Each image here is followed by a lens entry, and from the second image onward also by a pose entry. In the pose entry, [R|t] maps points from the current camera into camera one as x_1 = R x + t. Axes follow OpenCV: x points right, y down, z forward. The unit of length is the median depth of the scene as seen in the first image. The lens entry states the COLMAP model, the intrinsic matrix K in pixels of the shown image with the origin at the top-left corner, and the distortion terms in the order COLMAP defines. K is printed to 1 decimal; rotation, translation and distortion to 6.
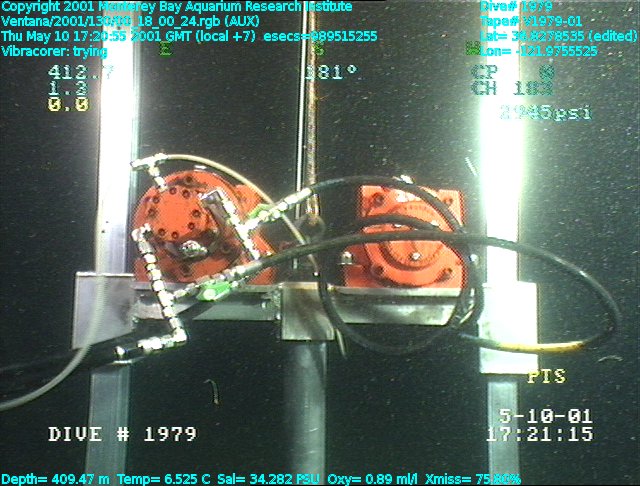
lens RADIAL K [[566.1, 0, 315.6], [0, 566.1, 244.0], [0, 0, 1]] dist [-0.056213, 0.309979]
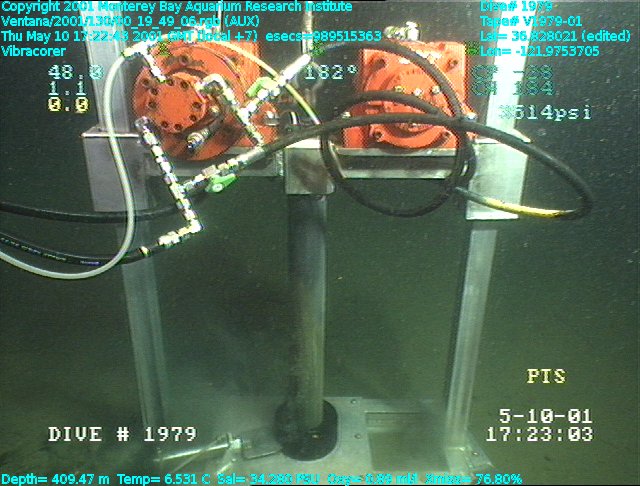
lens RADIAL K [[566.1, 0, 315.6], [0, 566.1, 244.0], [0, 0, 1]] dist [-0.056213, 0.309979]
pose [[0.999961, -0.007455, -0.004813, 0.002804], [0.008824, 0.892631, 0.450702, -0.258514], [0.000936, -0.450727, 0.892661, -0.006665]]
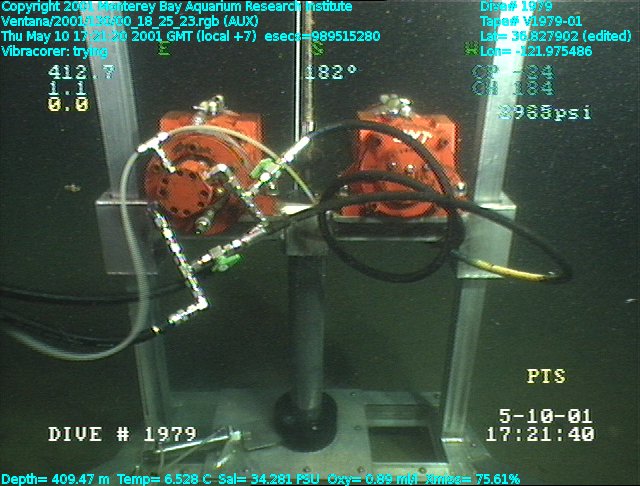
lens RADIAL K [[566.1, 0, 315.6], [0, 566.1, 244.0], [0, 0, 1]] dist [-0.056213, 0.309979]
pose [[0.999959, -0.008245, -0.003827, 0.005149], [0.009080, 0.886693, 0.462269, -0.422889], [-0.000418, -0.462284, 0.886732, -0.003050]]
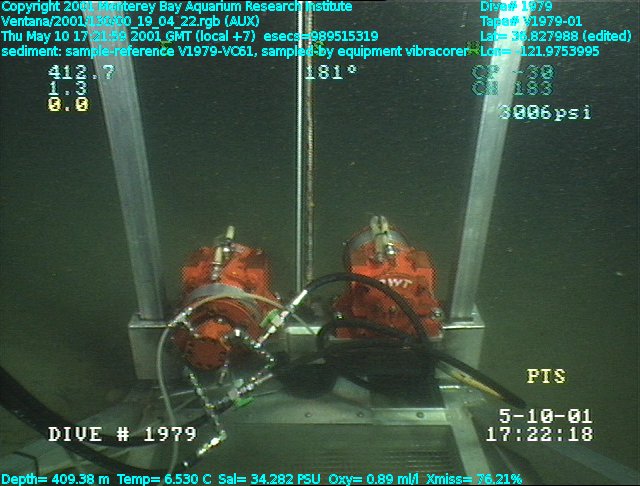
lens RADIAL K [[566.1, 0, 315.6], [0, 566.1, 244.0], [0, 0, 1]] dist [-0.056213, 0.309979]
pose [[0.999944, -0.008724, -0.006042, 0.014939], [0.010604, 0.843999, 0.536240, -0.888294], [0.000421, -0.536273, 0.844044, 0.016668]]
